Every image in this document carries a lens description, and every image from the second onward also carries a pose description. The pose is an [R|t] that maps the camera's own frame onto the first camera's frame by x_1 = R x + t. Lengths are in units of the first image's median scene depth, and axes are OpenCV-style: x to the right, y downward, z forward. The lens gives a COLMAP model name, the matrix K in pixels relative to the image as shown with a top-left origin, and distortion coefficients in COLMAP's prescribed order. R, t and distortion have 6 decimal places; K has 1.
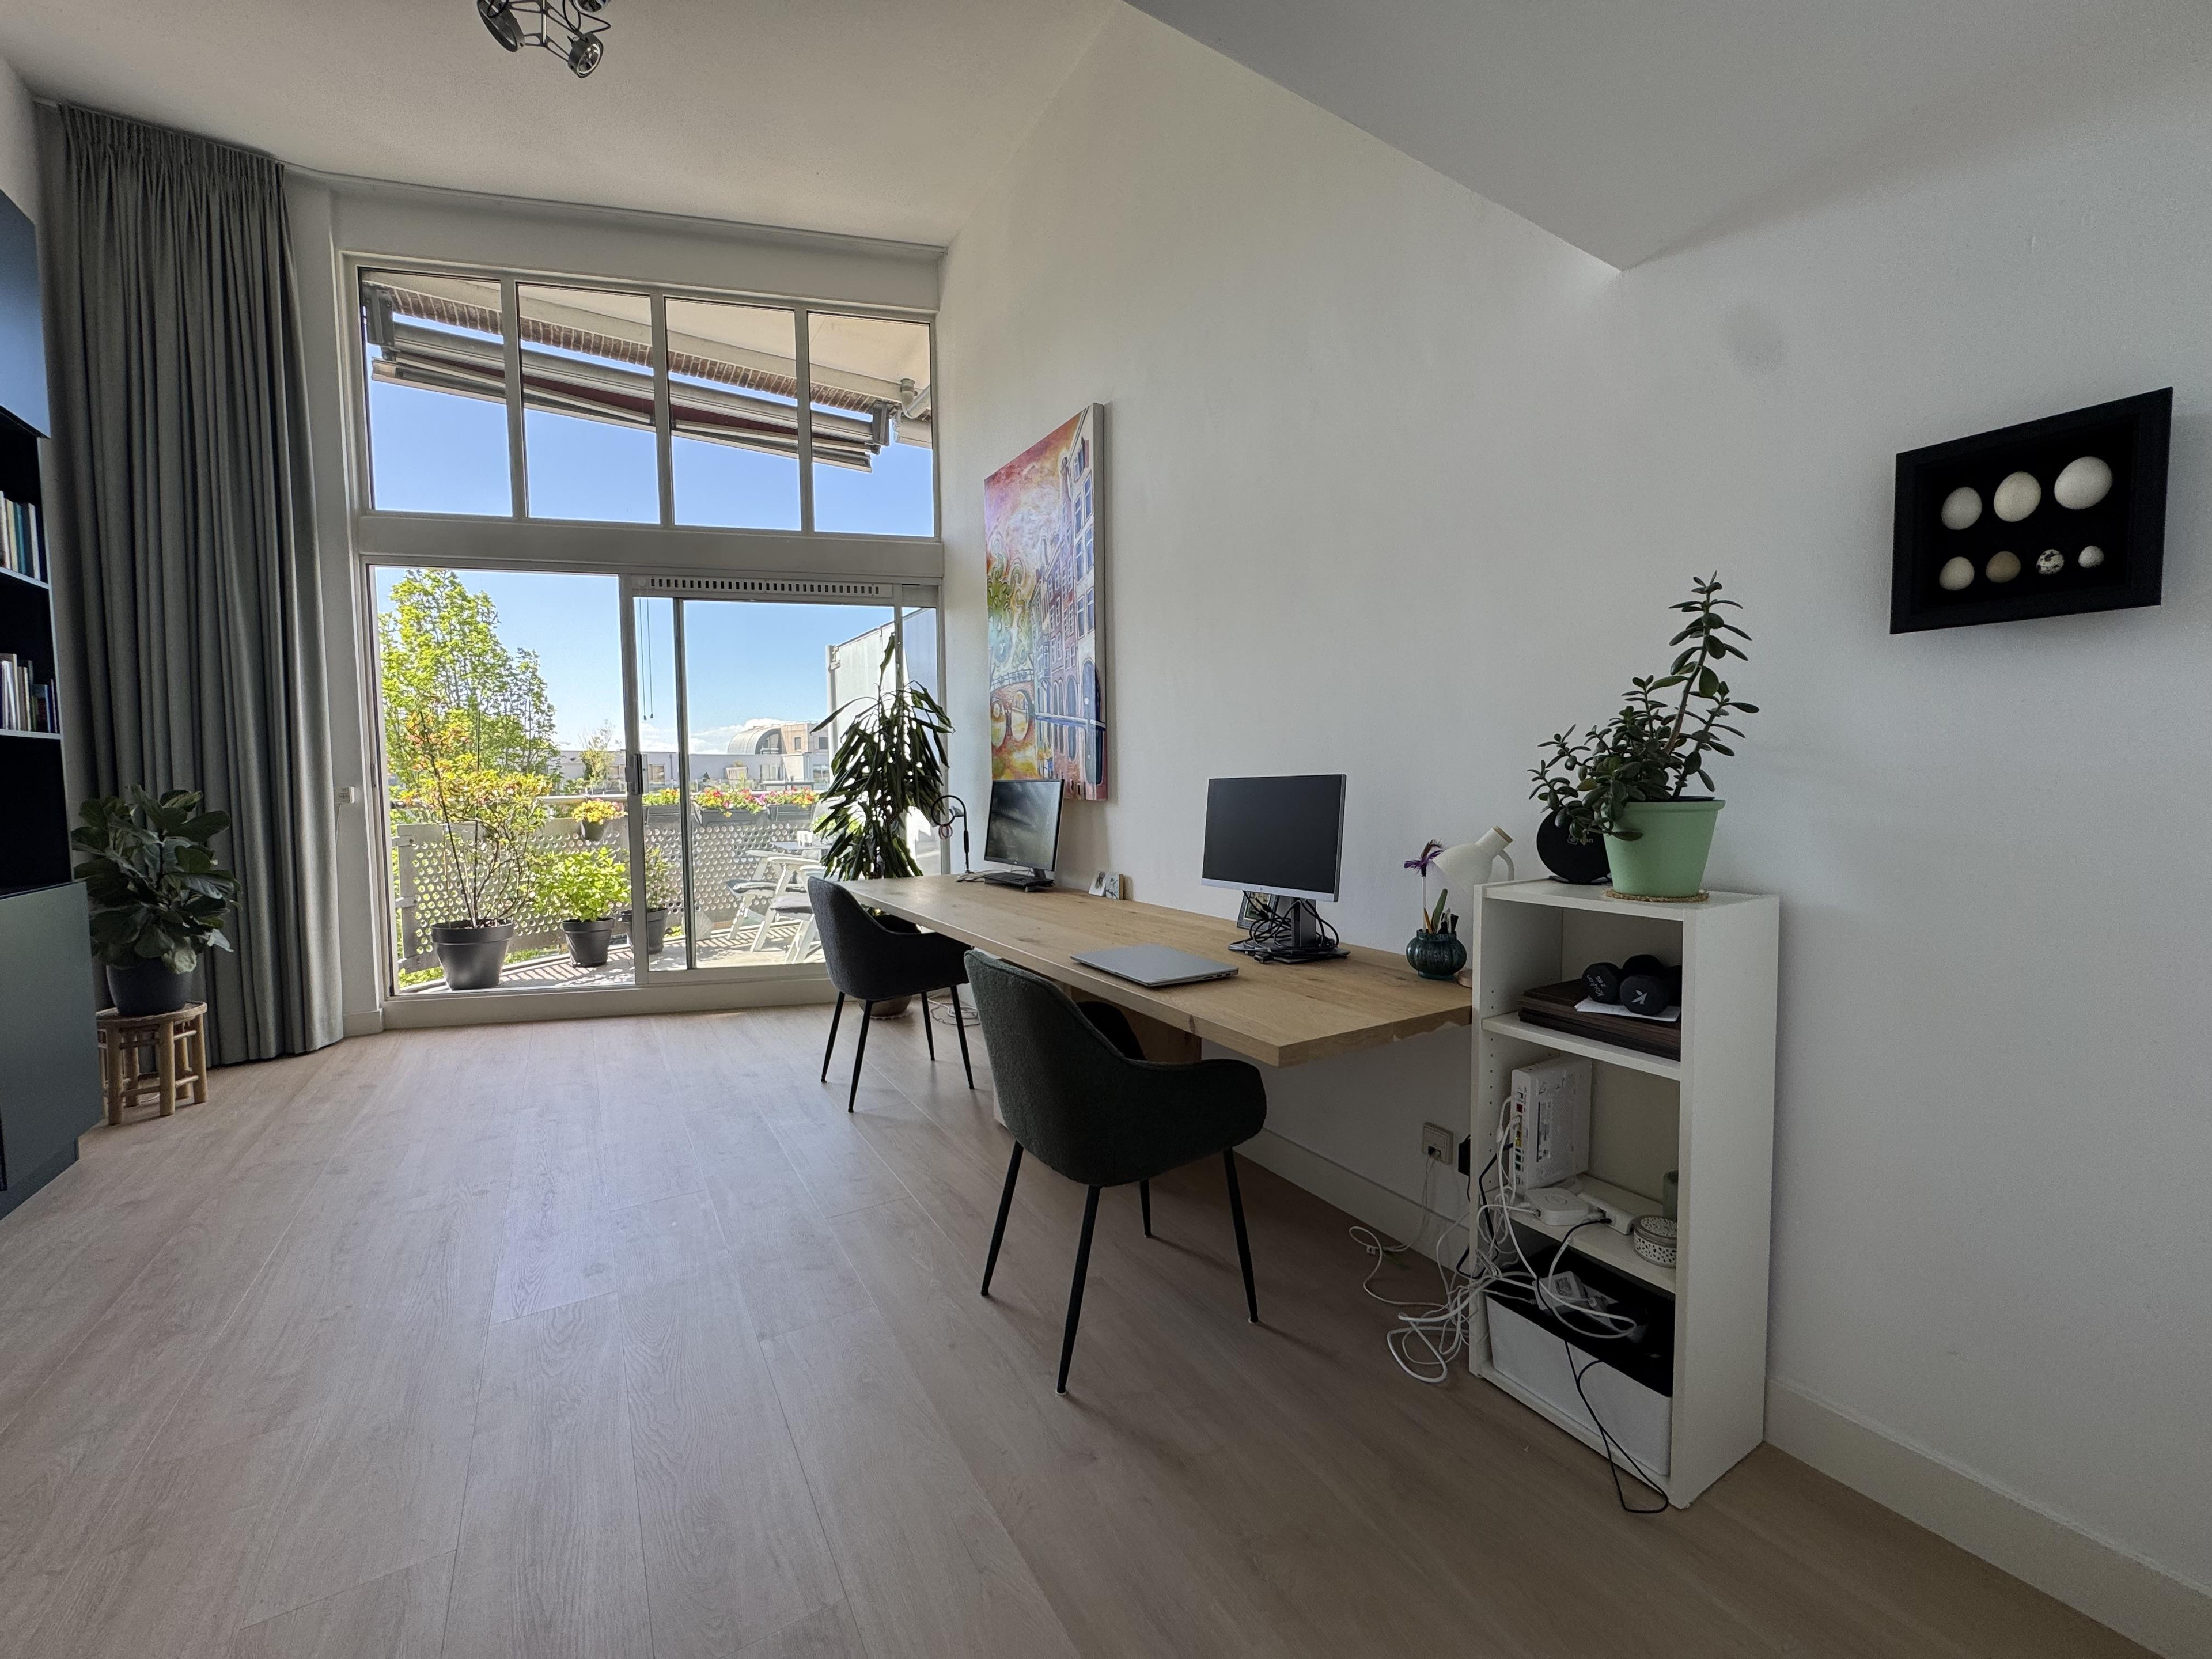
lens RADIAL K [[880.8, 0, 1107.2], [0, 880.8, 831.5], [0, 0, 1]] dist [-0.003899, 0.000220]
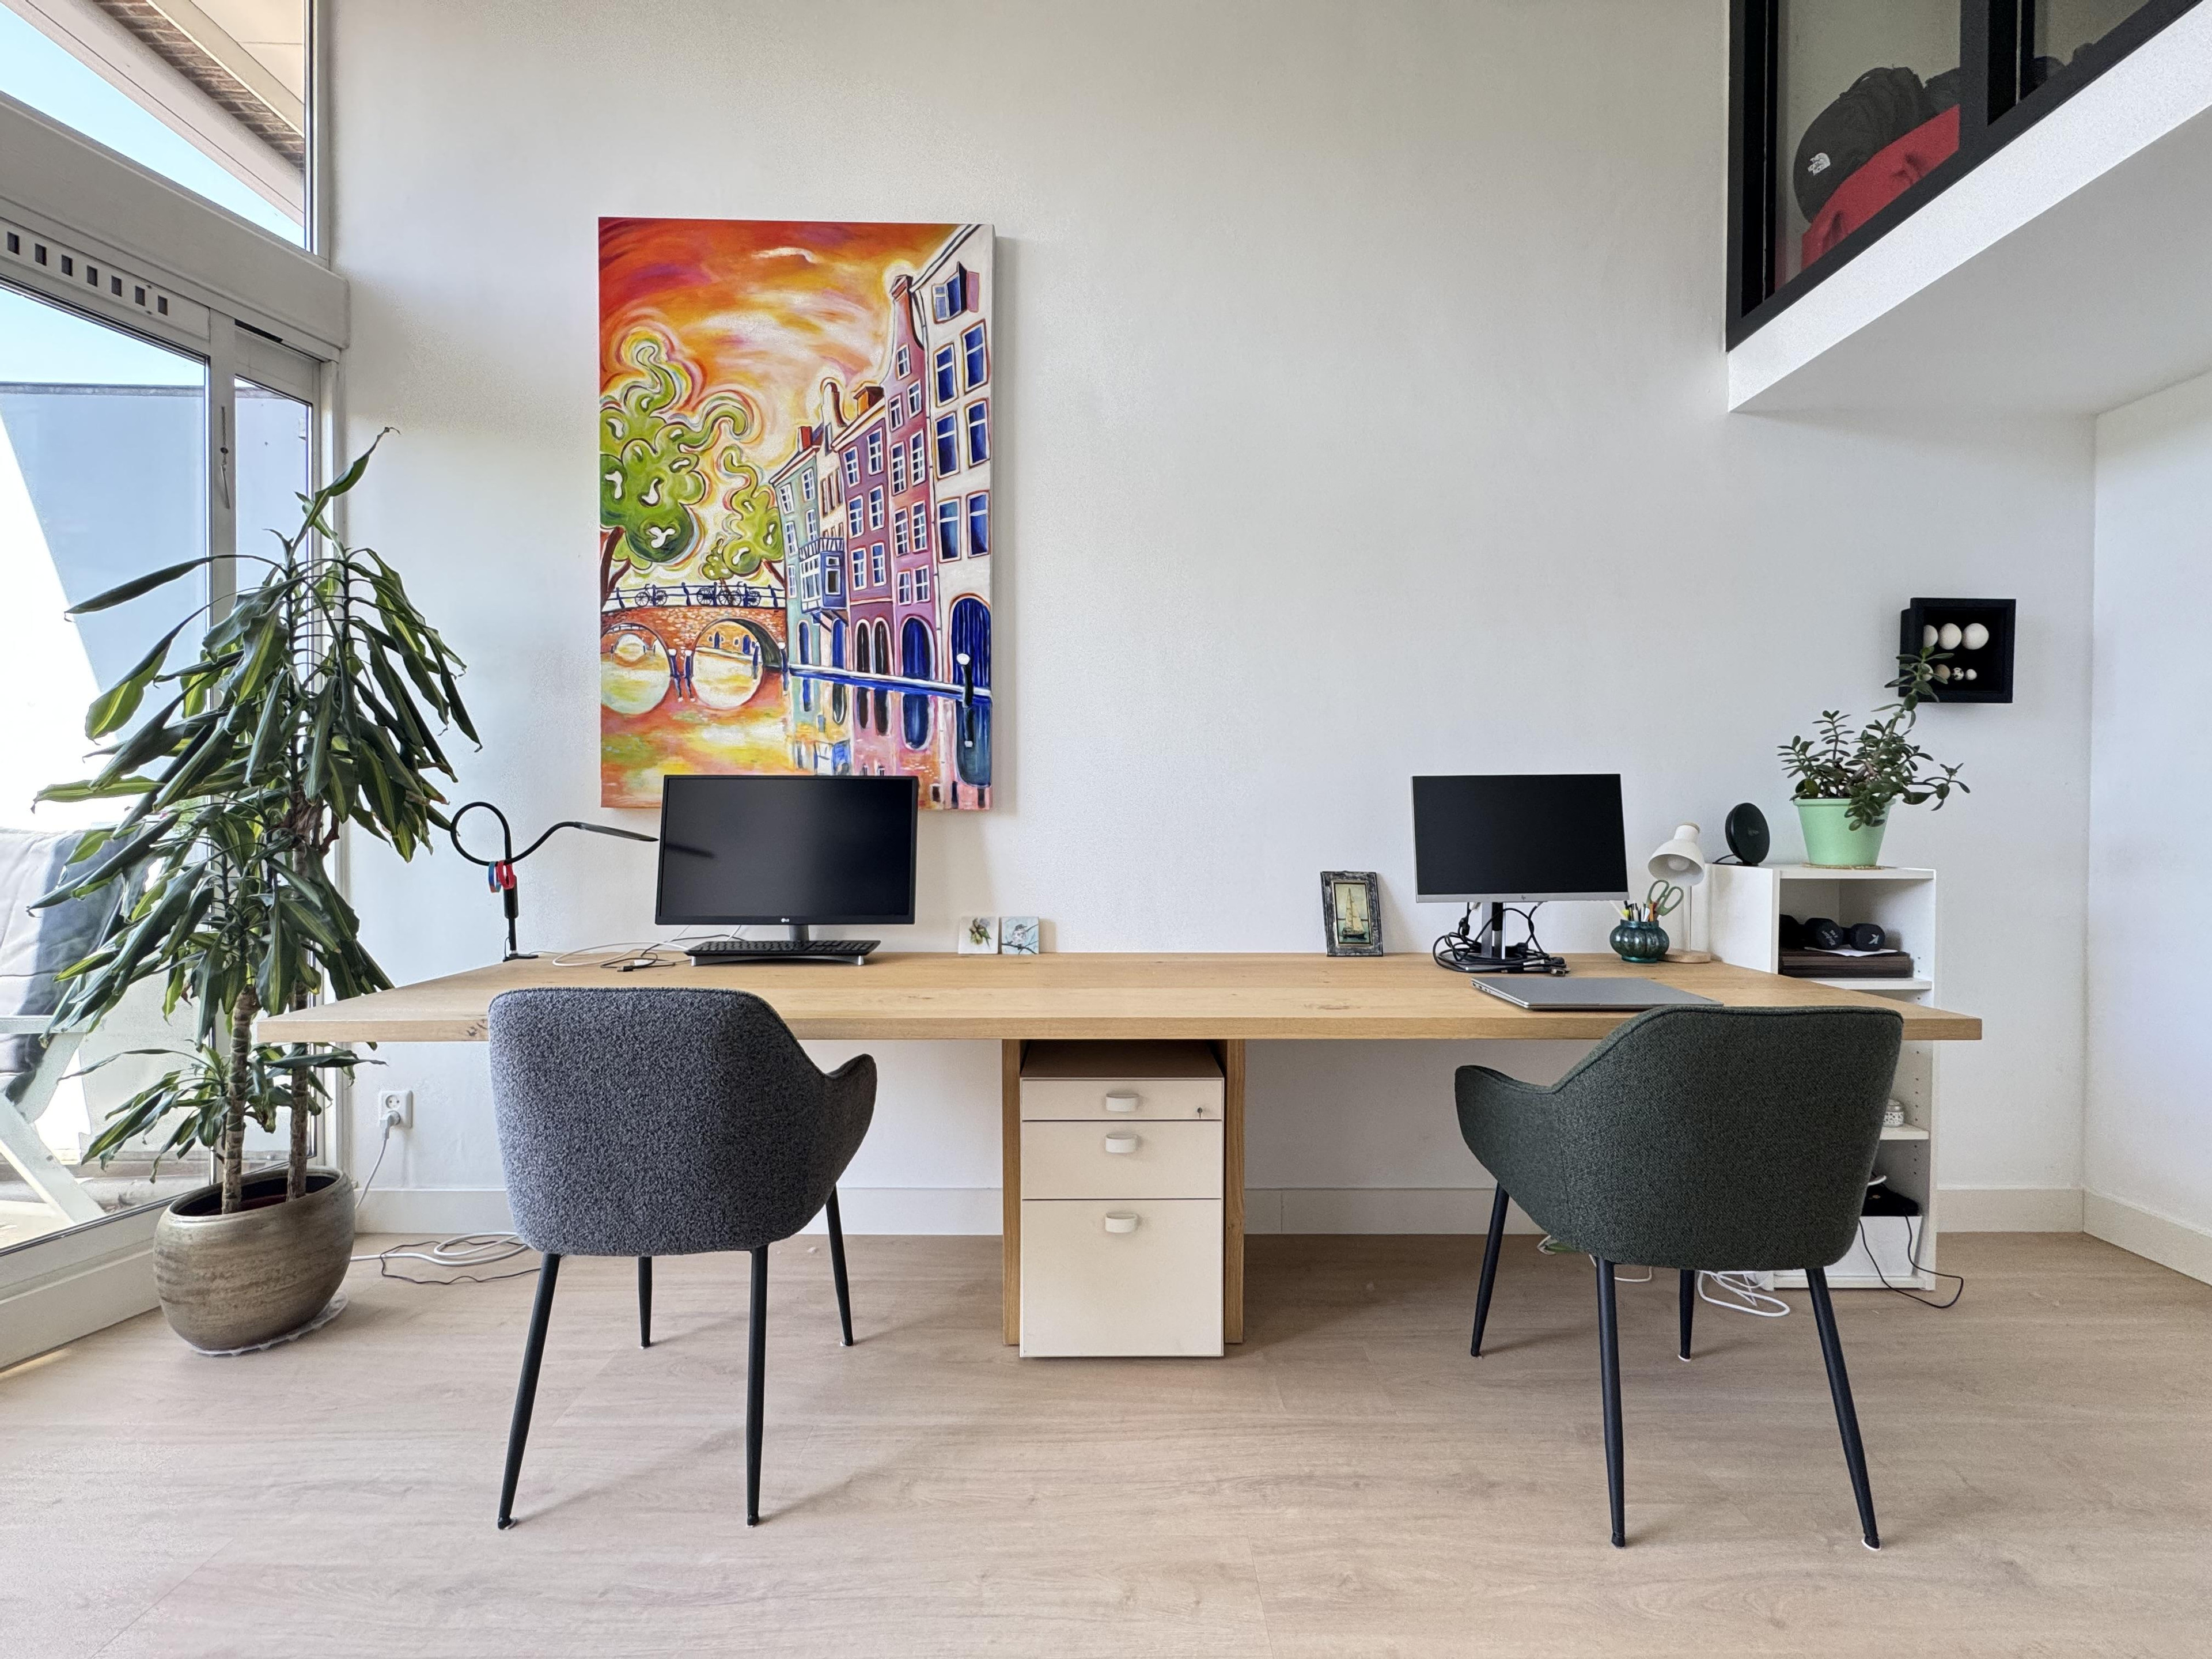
lens RADIAL K [[880.8, 0, 1090.9], [0, 880.8, 828.7], [0, 0, 1]] dist [-0.003899, 0.000220]
pose [[0.513386, 0.003941, 0.858149, -0.493460], [0.041046, 0.998732, -0.029143, 0.001503], [-0.857176, 0.050185, 0.512573, 0.538945]]
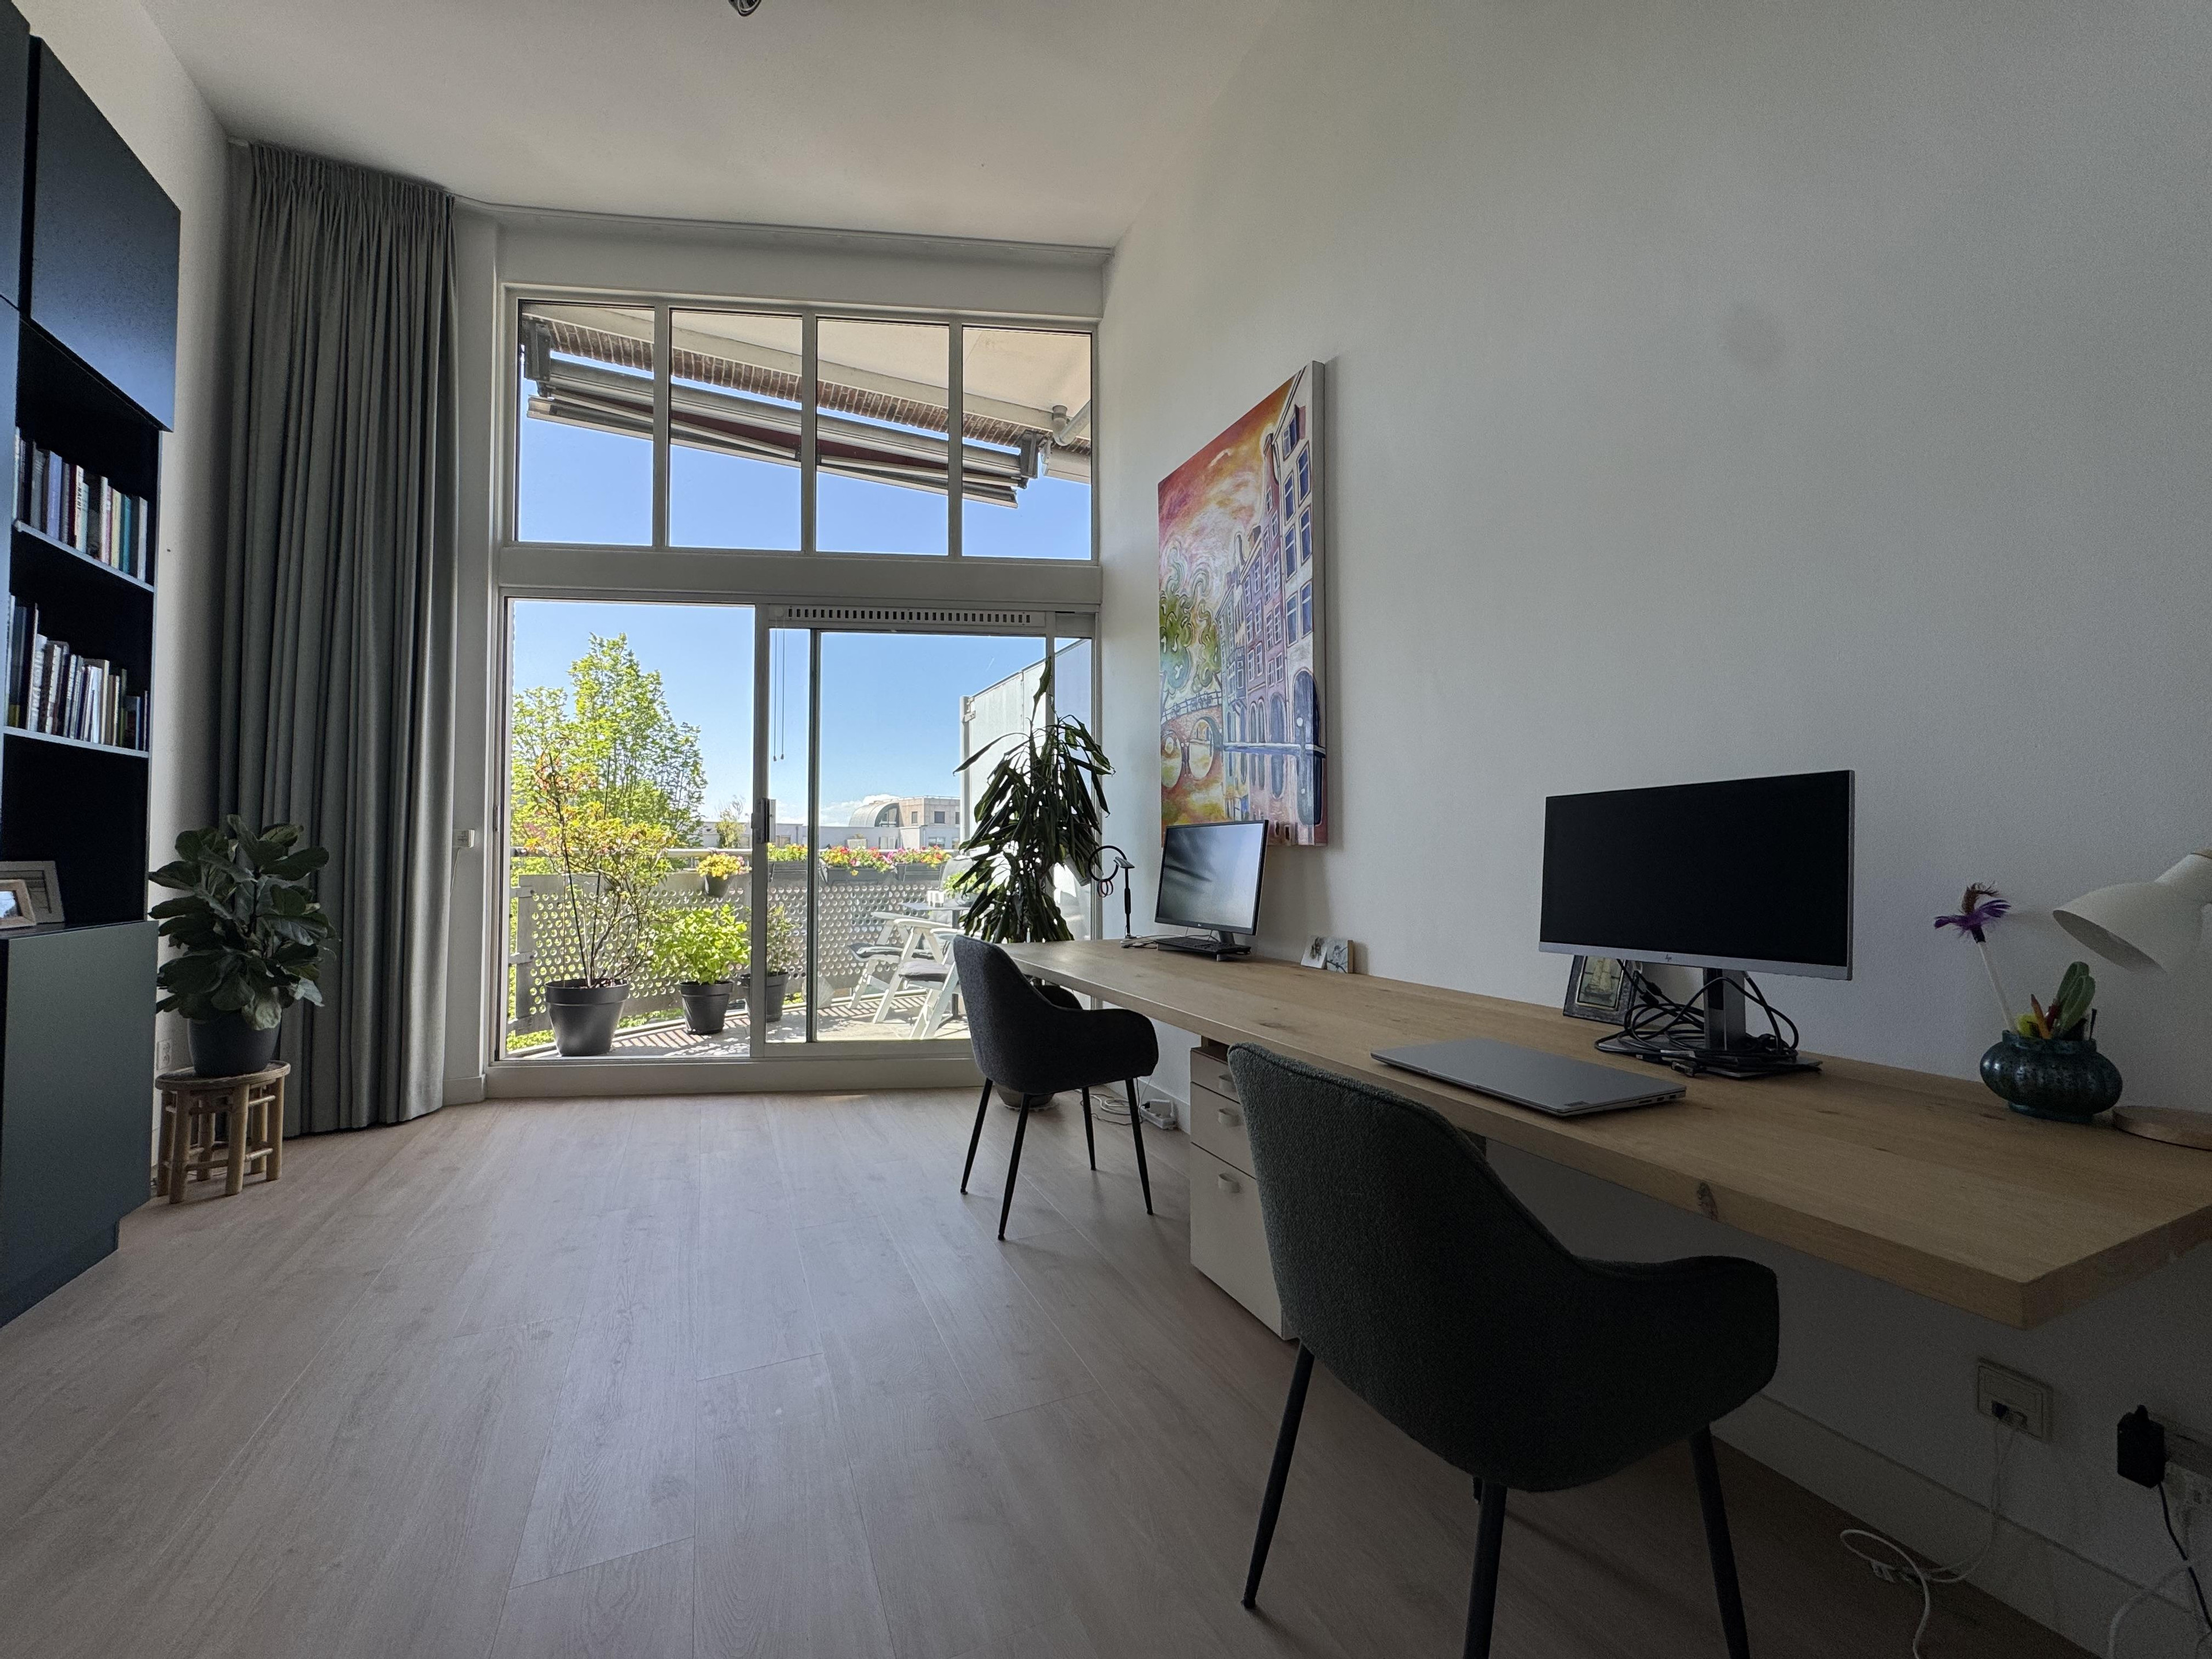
lens RADIAL K [[880.8, 0, 1107.0], [0, 880.8, 831.6], [0, 0, 1]] dist [-0.003899, 0.000220]
pose [[0.992834, 0.006829, -0.119306, -0.092704], [-0.017080, 0.996225, -0.085112, 0.020617], [0.118274, 0.086540, 0.989203, 0.179726]]
